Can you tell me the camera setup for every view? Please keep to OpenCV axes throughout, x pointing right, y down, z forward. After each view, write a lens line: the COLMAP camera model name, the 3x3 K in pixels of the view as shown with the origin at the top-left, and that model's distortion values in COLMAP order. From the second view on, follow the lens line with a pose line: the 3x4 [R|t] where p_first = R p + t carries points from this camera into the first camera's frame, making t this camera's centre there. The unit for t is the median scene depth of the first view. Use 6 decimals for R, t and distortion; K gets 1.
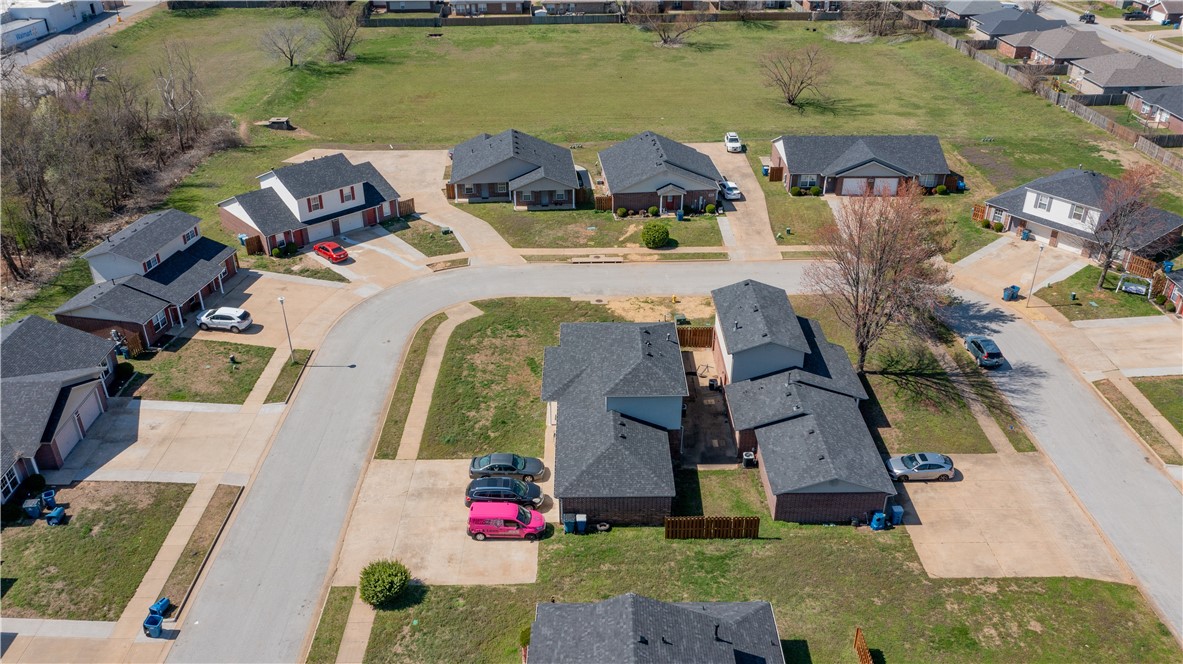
lens RADIAL K [[936.6, 0, 590.9], [0, 936.6, 334.8], [0, 0, 1]] dist [-0.017178, 0.002474]
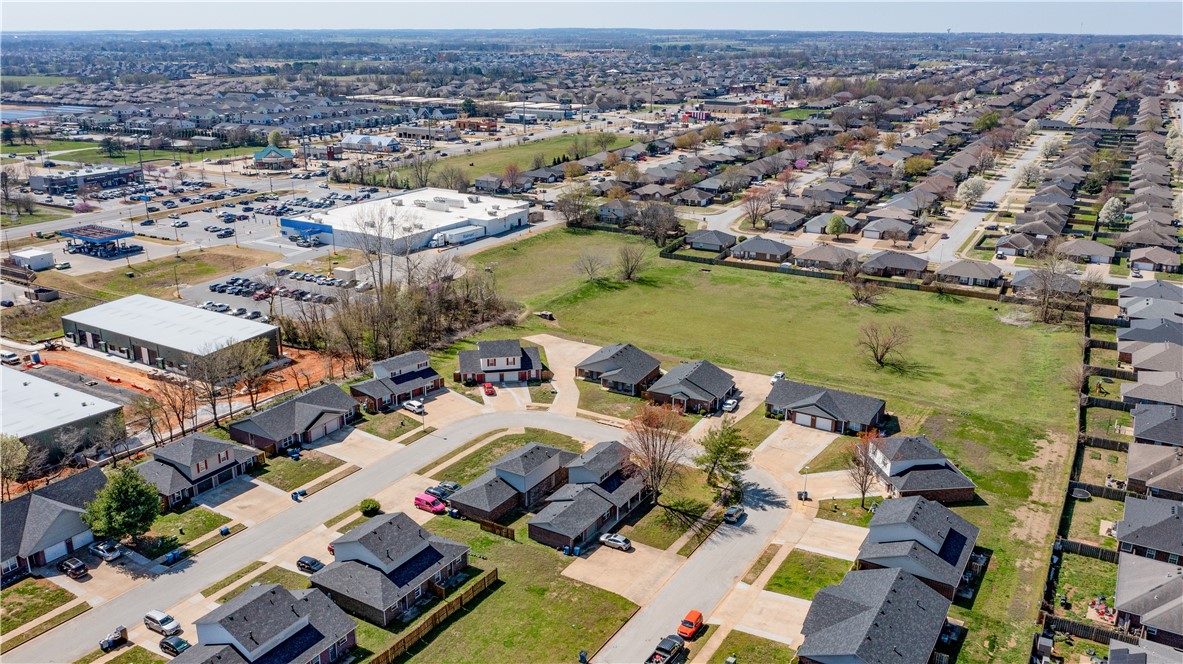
lens RADIAL K [[936.6, 0, 591.8], [0, 936.6, 330.6], [0, 0, 1]] dist [-0.017178, 0.002474]
pose [[0.856255, 0.170043, -0.487763, 0.851057], [-0.263056, 0.956193, -0.128441, -0.013092], [0.444555, 0.238288, 0.863476, -0.604348]]
